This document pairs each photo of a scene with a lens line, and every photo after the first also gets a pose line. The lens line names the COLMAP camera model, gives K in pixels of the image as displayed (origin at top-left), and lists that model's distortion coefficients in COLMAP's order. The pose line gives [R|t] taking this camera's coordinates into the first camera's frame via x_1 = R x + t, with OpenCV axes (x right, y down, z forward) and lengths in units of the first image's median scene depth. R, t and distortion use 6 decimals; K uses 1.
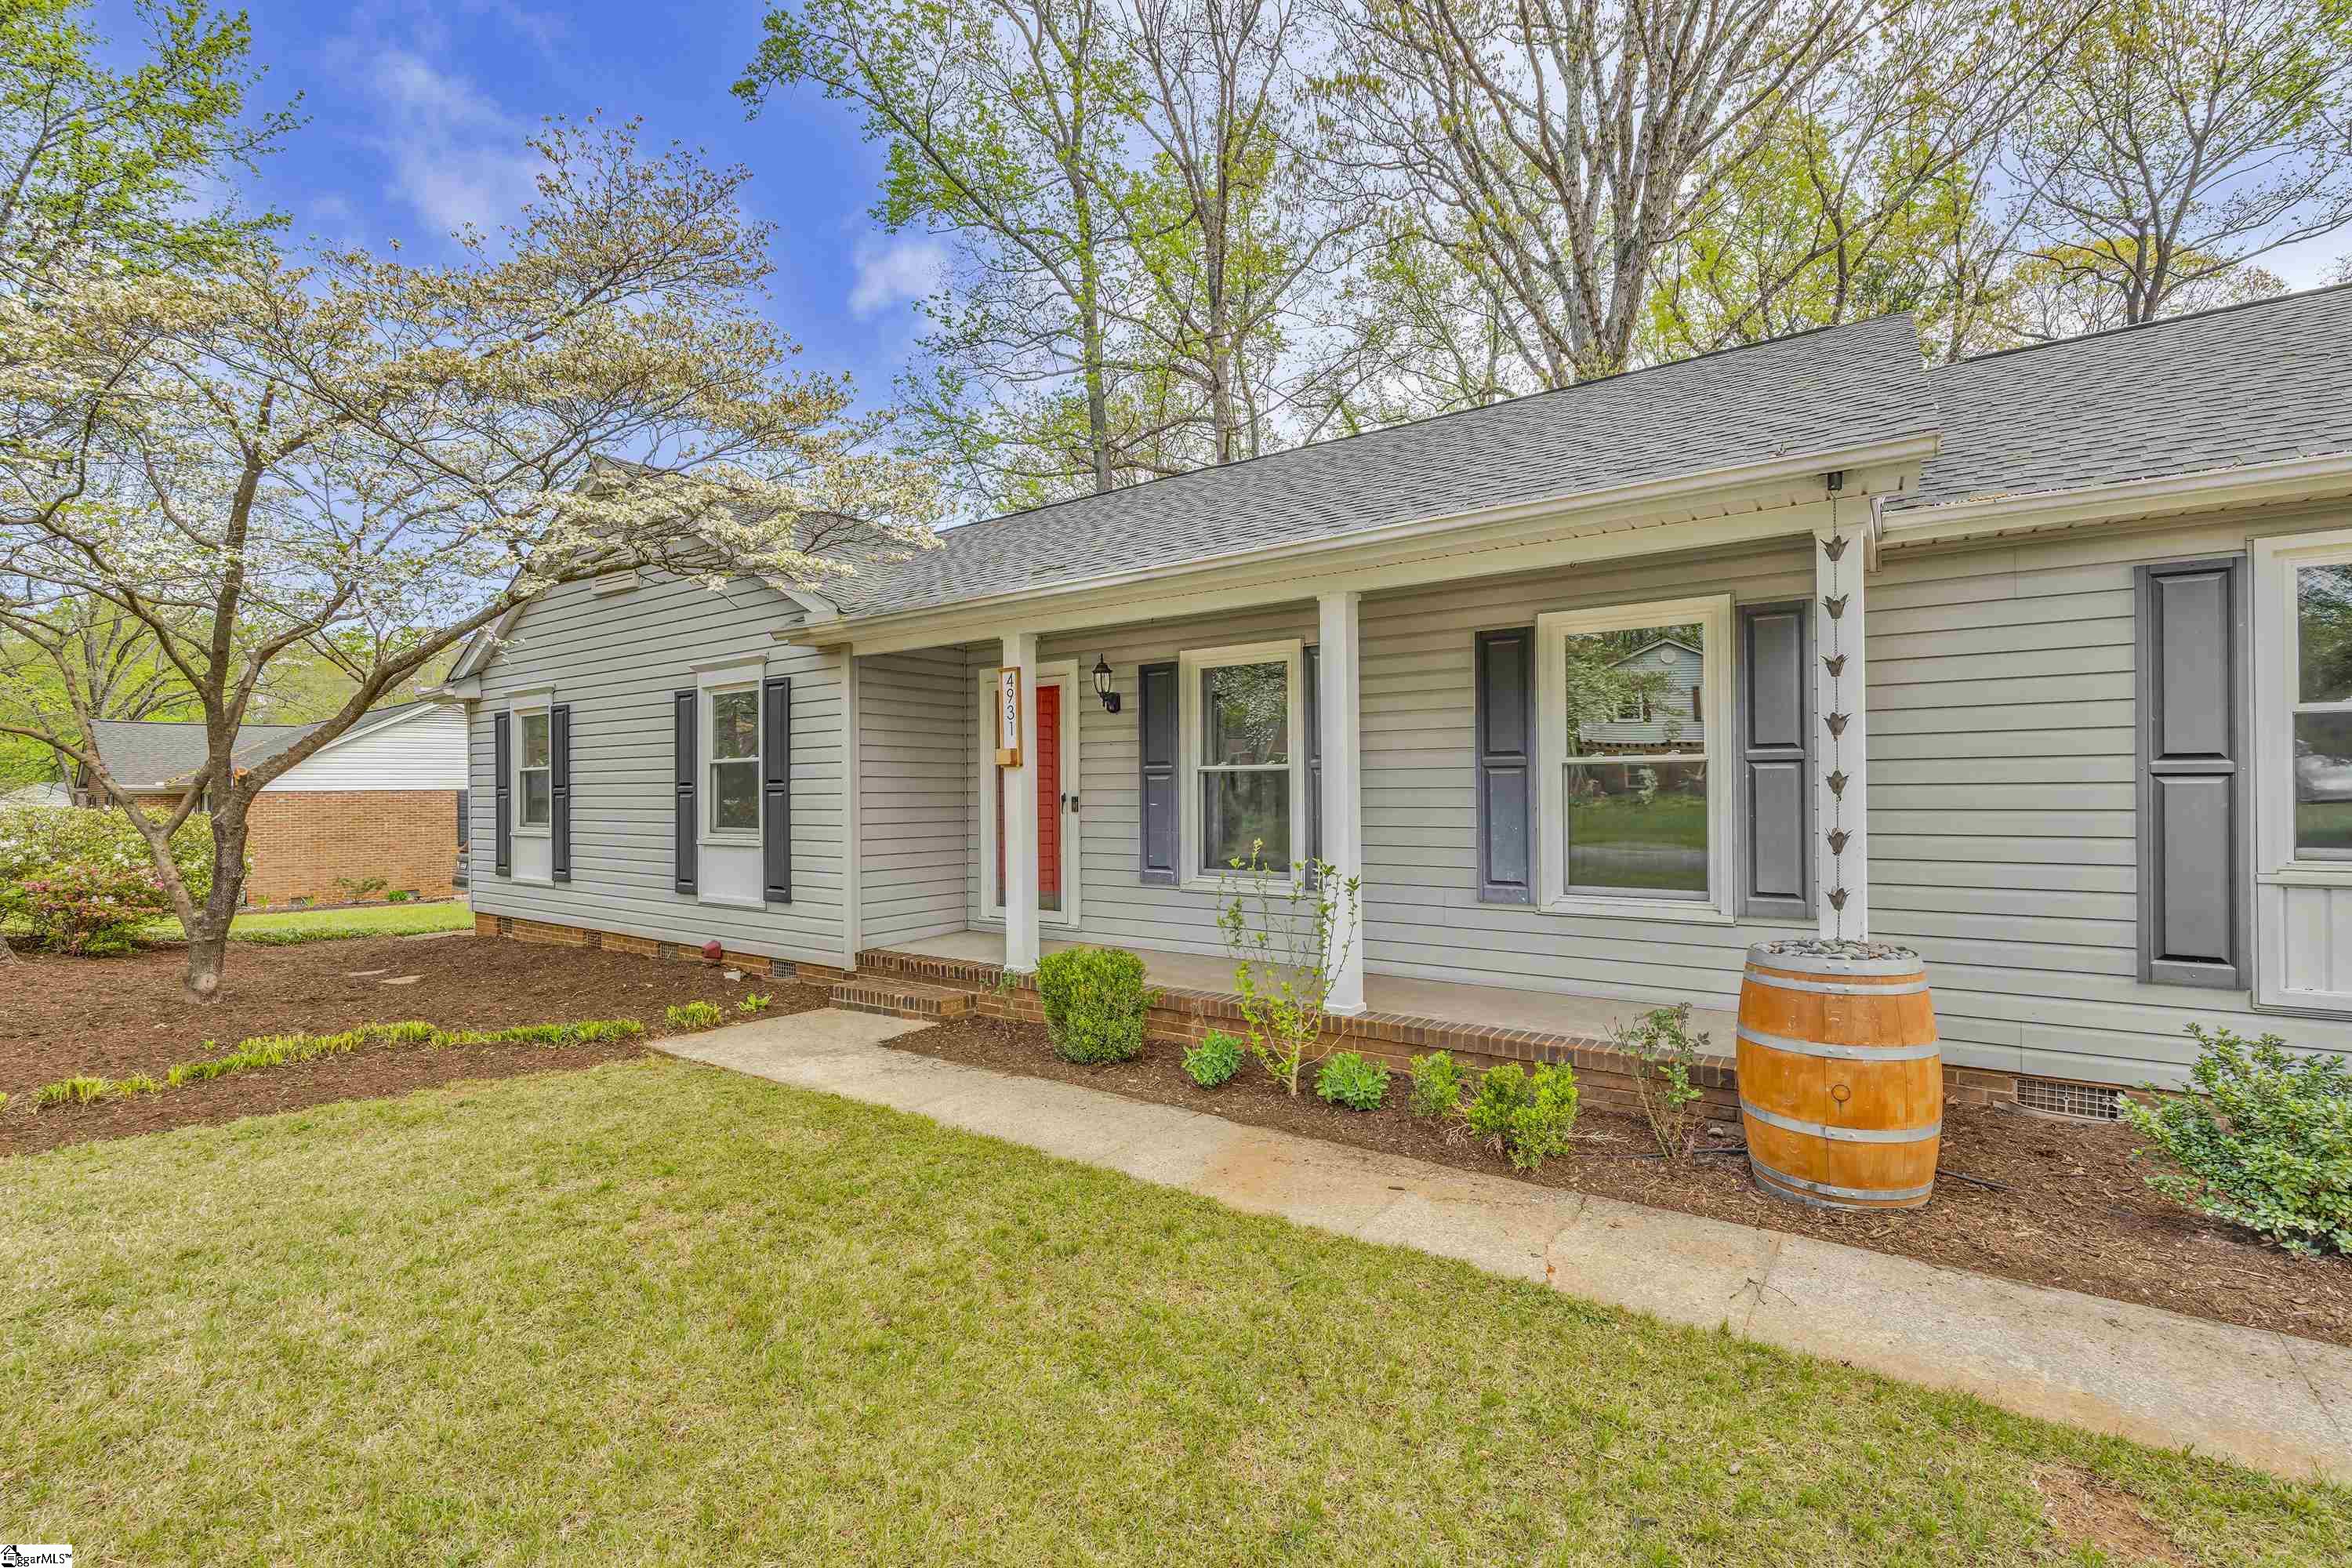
lens RADIAL K [[1026.4, 0, 1170.0], [0, 1026.4, 781.8], [0, 0, 1]] dist [-0.007987, 0.001658]
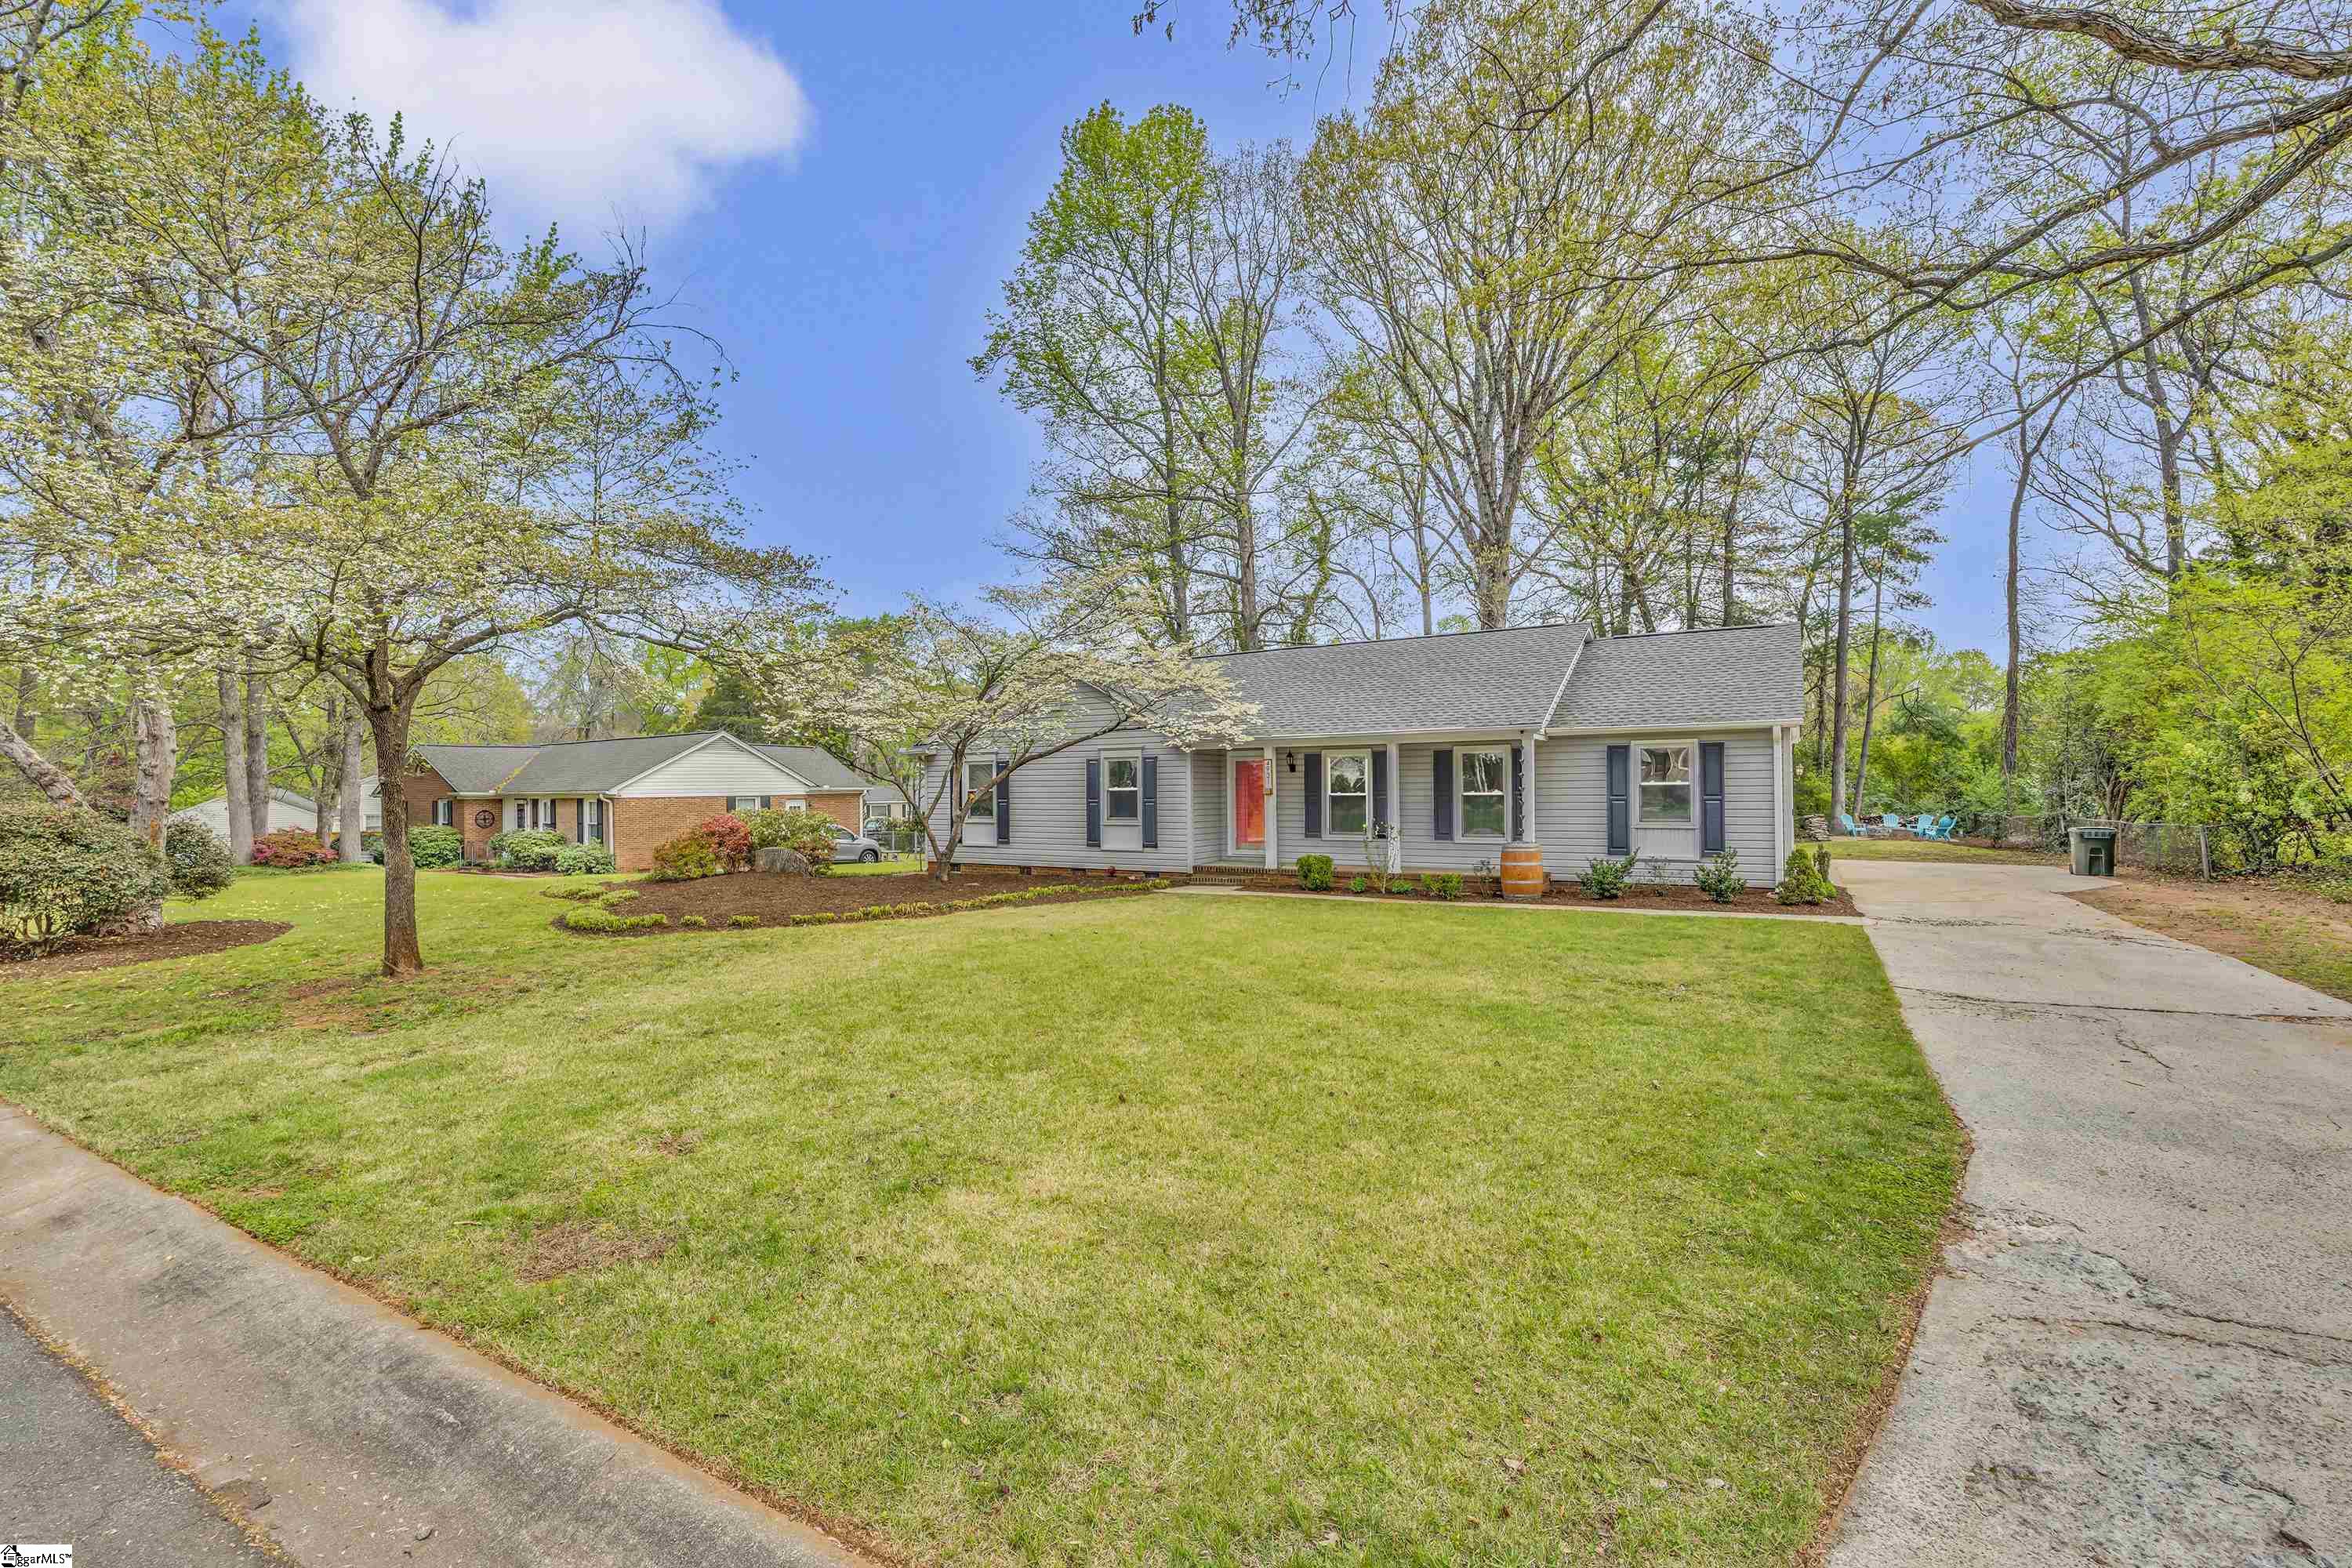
lens RADIAL K [[1026.4, 0, 1172.5], [0, 1026.4, 793.9], [0, 0, 1]] dist [-0.007987, 0.001658]
pose [[0.997208, -0.002894, 0.074617, -0.529447], [0.001721, 0.999874, 0.015785, -0.052003], [-0.074654, -0.015613, 0.997087, -1.491056]]
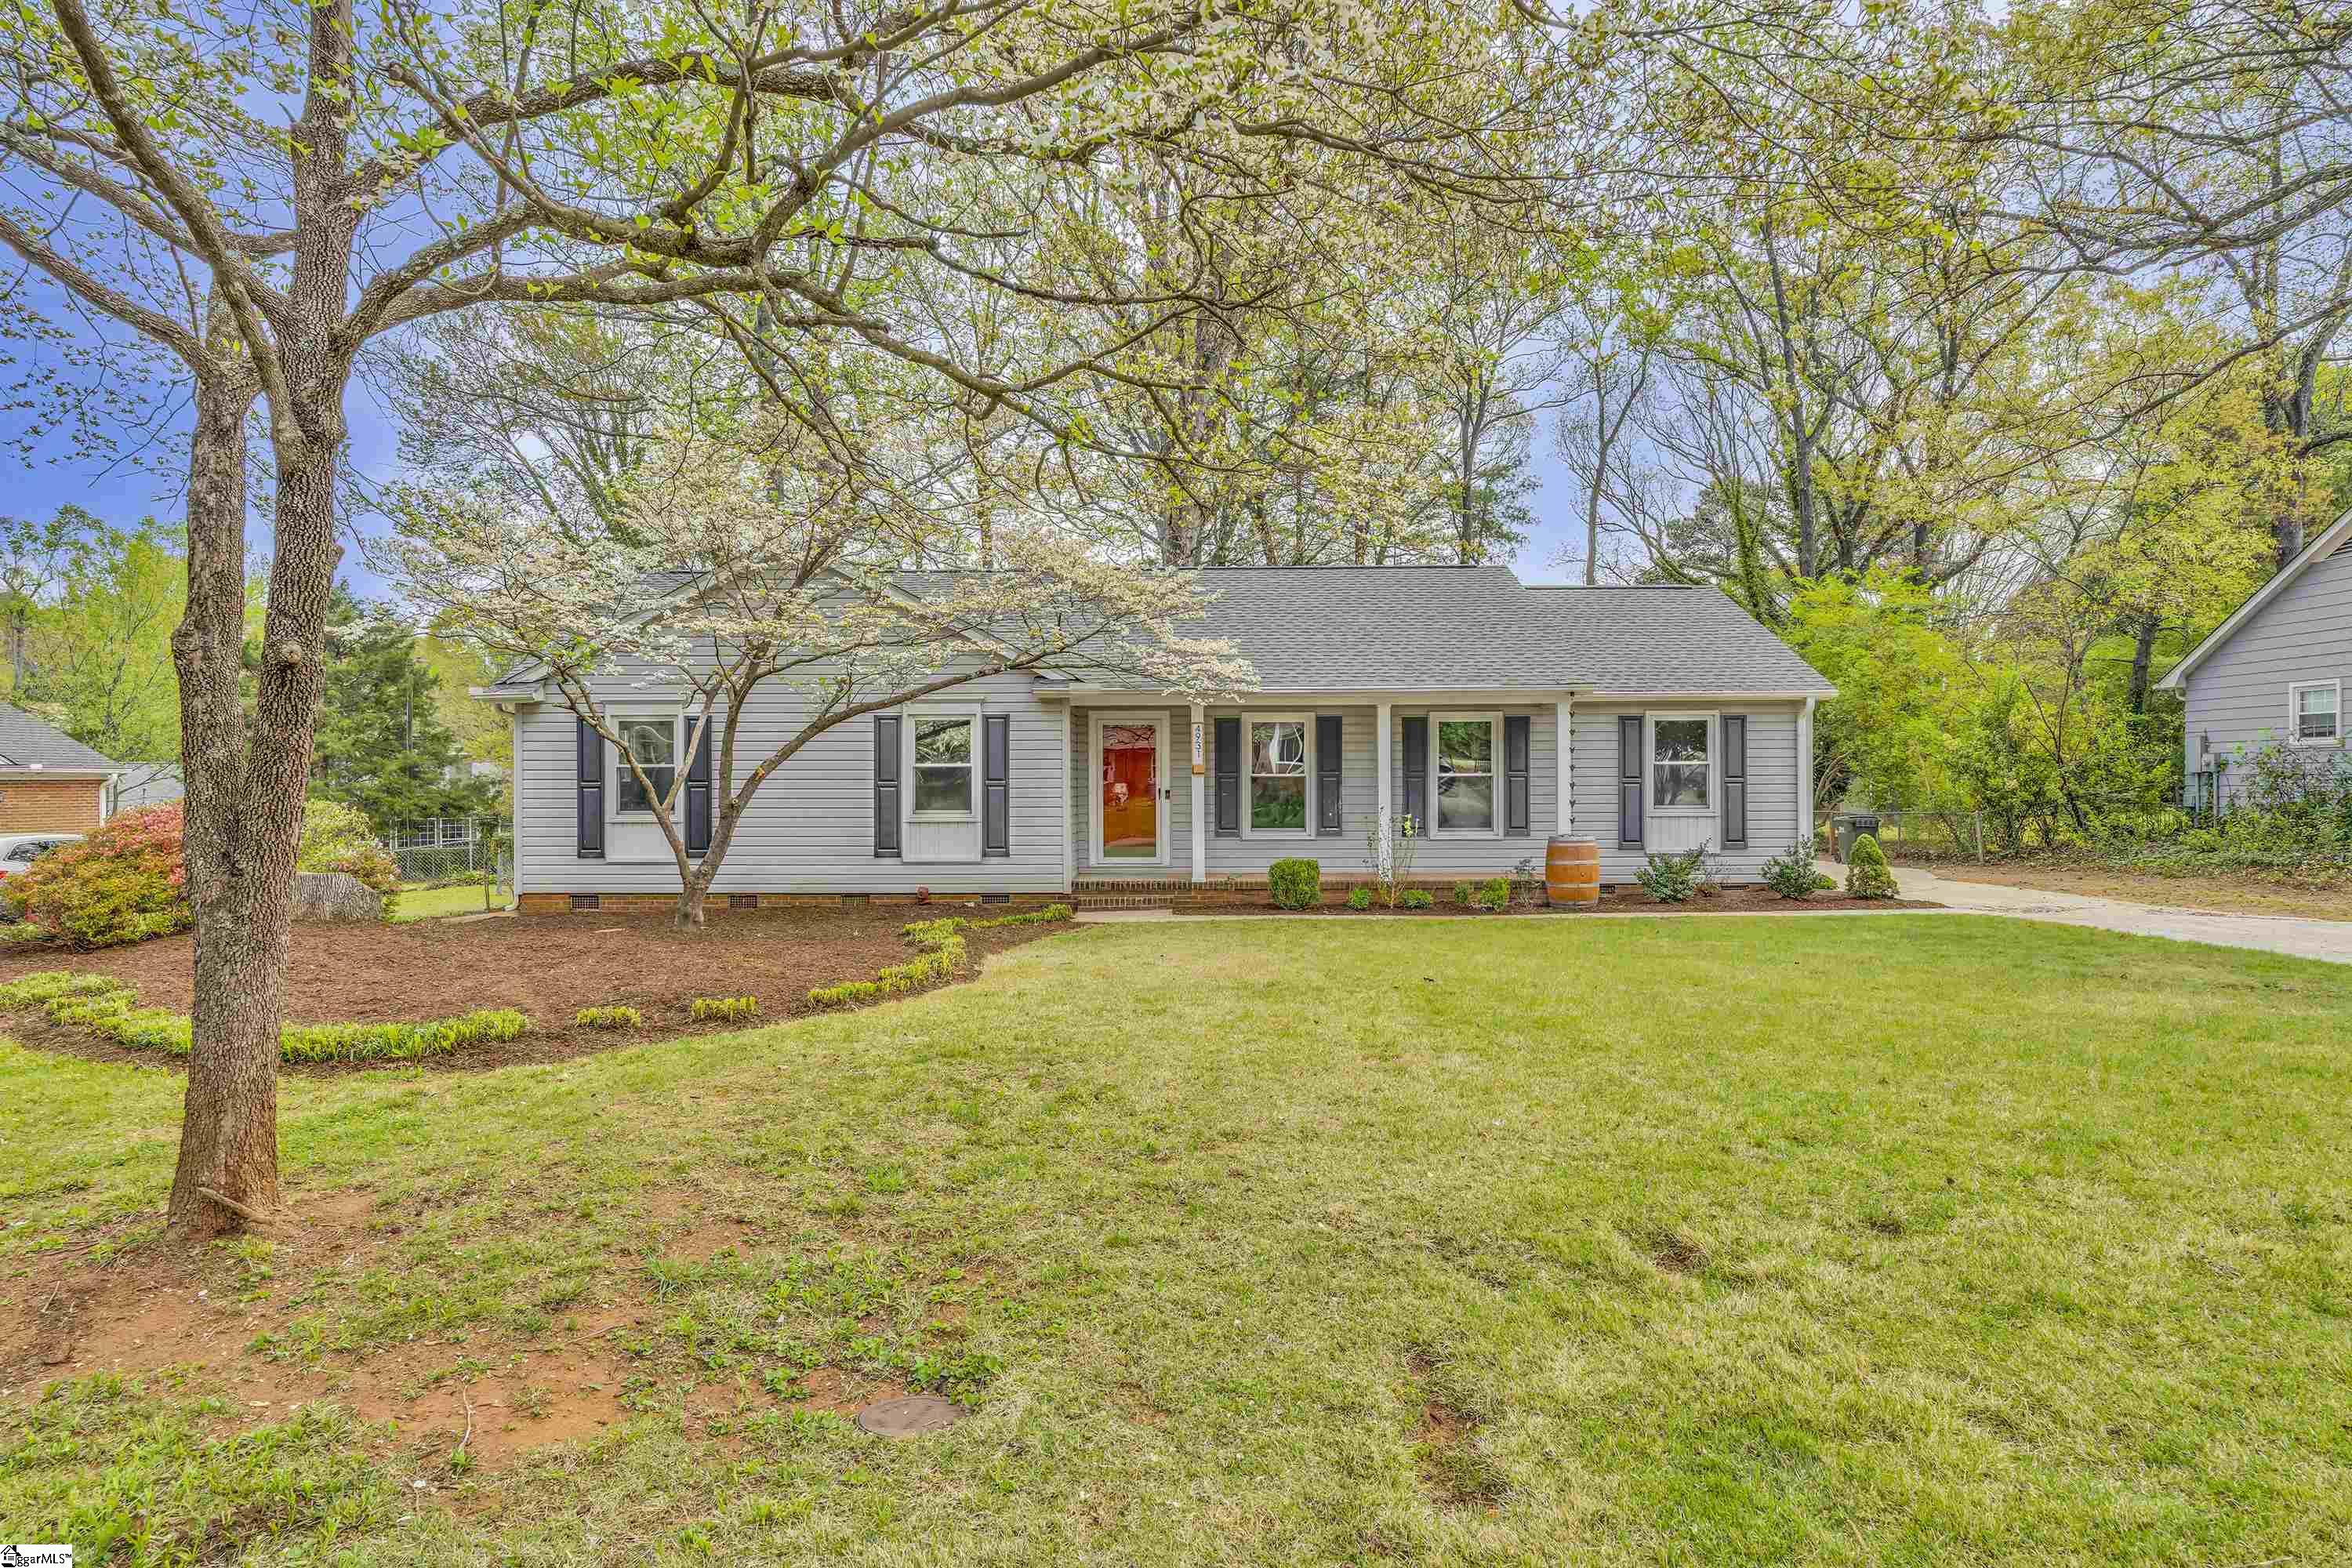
lens RADIAL K [[1338.6, 0, 1186.5], [0, 1338.6, 790.0], [0, 0, 1]] dist [0.000700, 0.001442]
pose [[0.816300, 0.001441, 0.577626, -1.372684], [-0.008710, 0.999914, 0.009815, -0.007781], [-0.577562, -0.013043, 0.816243, -0.868134]]
